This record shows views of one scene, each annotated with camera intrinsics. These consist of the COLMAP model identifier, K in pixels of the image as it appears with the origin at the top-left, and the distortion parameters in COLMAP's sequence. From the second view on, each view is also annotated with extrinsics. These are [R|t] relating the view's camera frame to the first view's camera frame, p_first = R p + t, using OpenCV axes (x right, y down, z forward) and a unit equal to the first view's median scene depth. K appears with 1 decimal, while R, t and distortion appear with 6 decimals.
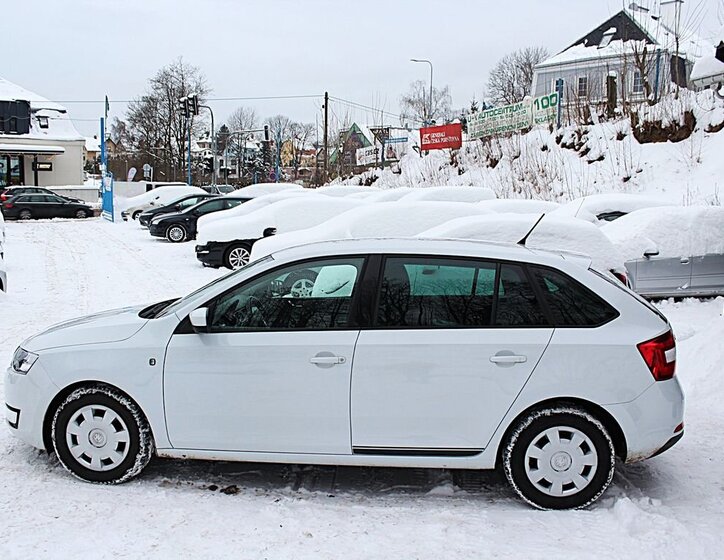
lens RADIAL K [[698.2, 0, 358.6], [0, 698.2, 279.6], [0, 0, 1]] dist [-0.086563, 0.000000]
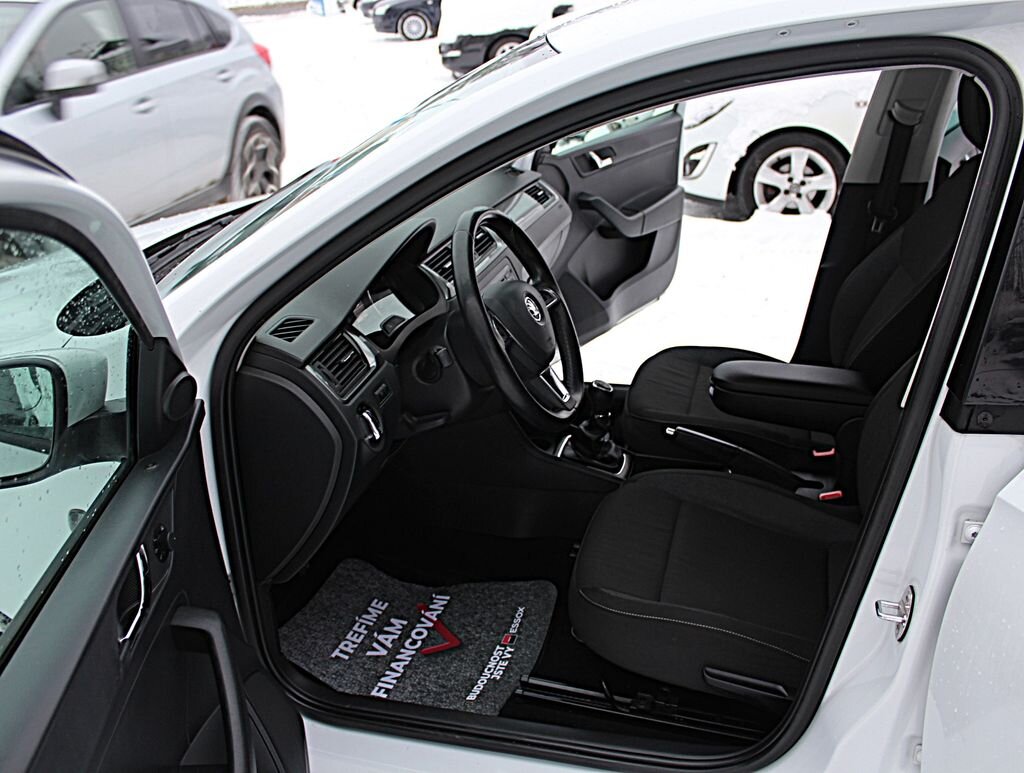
lens RADIAL K [[962.1, 0, 515.7], [0, 962.1, 386.7], [0, 0, 1]] dist [-0.085983, 0.000000]
pose [[0.983098, 0.008205, -0.182898, -0.018561], [0.046519, 0.955013, 0.292892, -0.003786], [0.177073, -0.296450, 0.938489, 0.159878]]
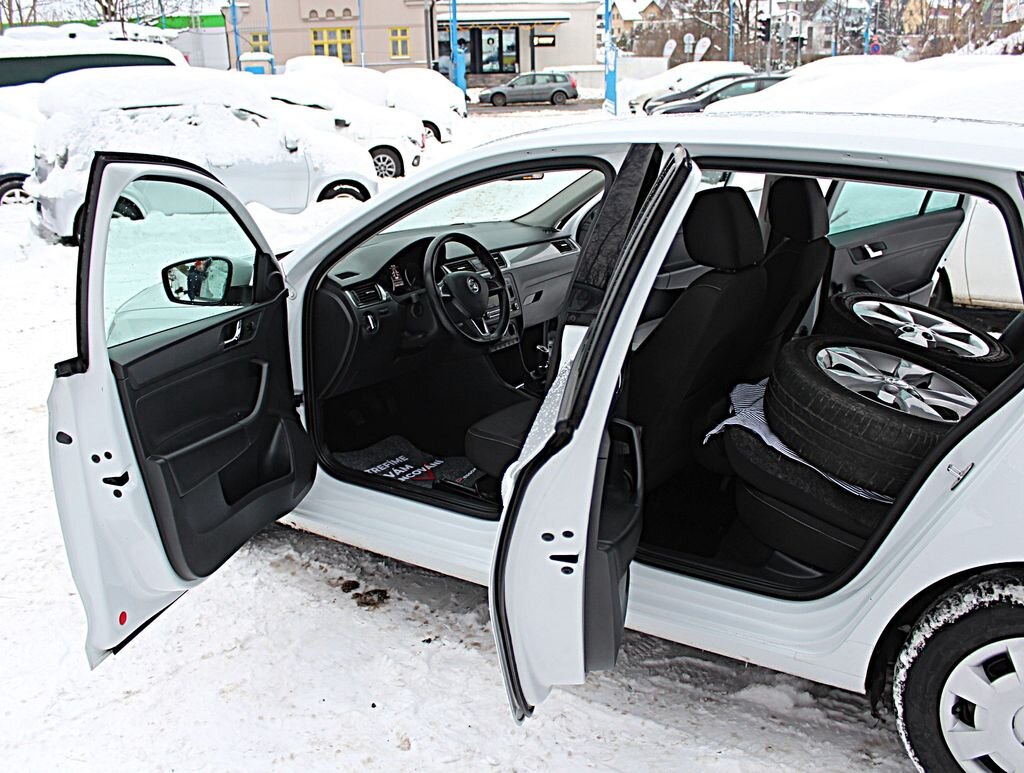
lens RADIAL K [[962.1, 0, 514.5], [0, 962.1, 380.4], [0, 0, 1]] dist [-0.085983, 0.000000]
pose [[0.885652, 0.110844, -0.450926, 0.051474], [-0.025867, 0.981360, 0.190428, -0.001003], [0.463629, -0.156989, 0.872011, 0.097205]]
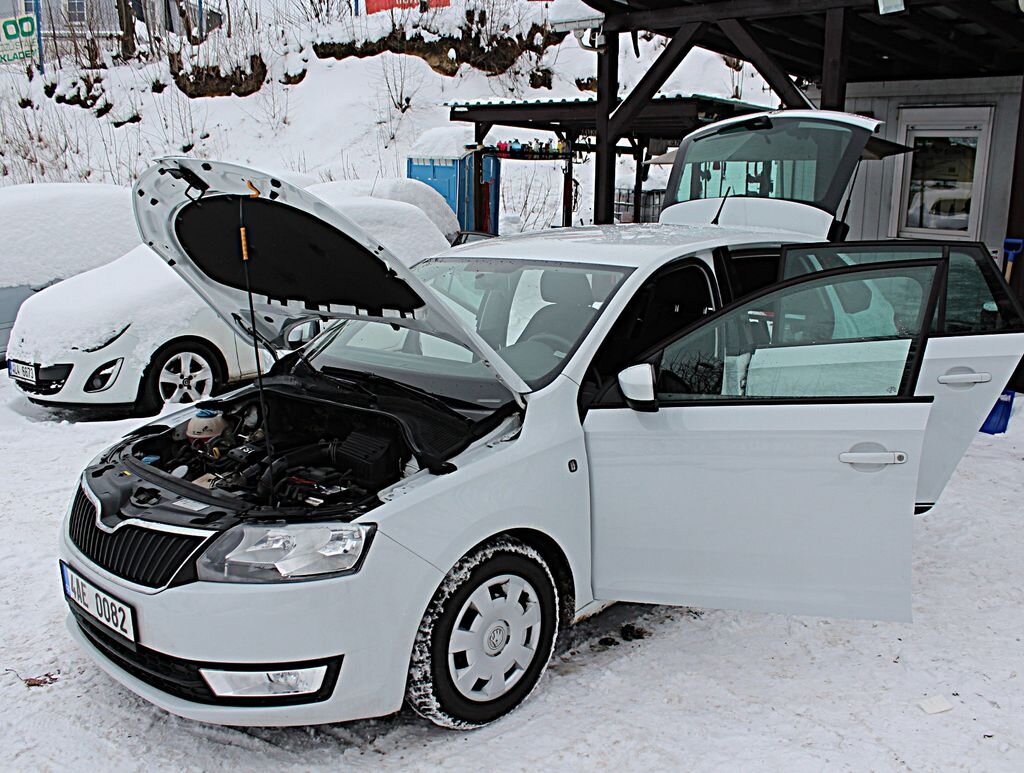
lens RADIAL K [[962.1, 0, 509.8], [0, 962.1, 387.7], [0, 0, 1]] dist [-0.085983, 0.000000]
pose [[0.621213, -0.186364, 0.761159, -0.201191], [0.108807, 0.982414, 0.151735, -0.014770], [-0.776051, -0.011440, 0.630566, 0.120560]]
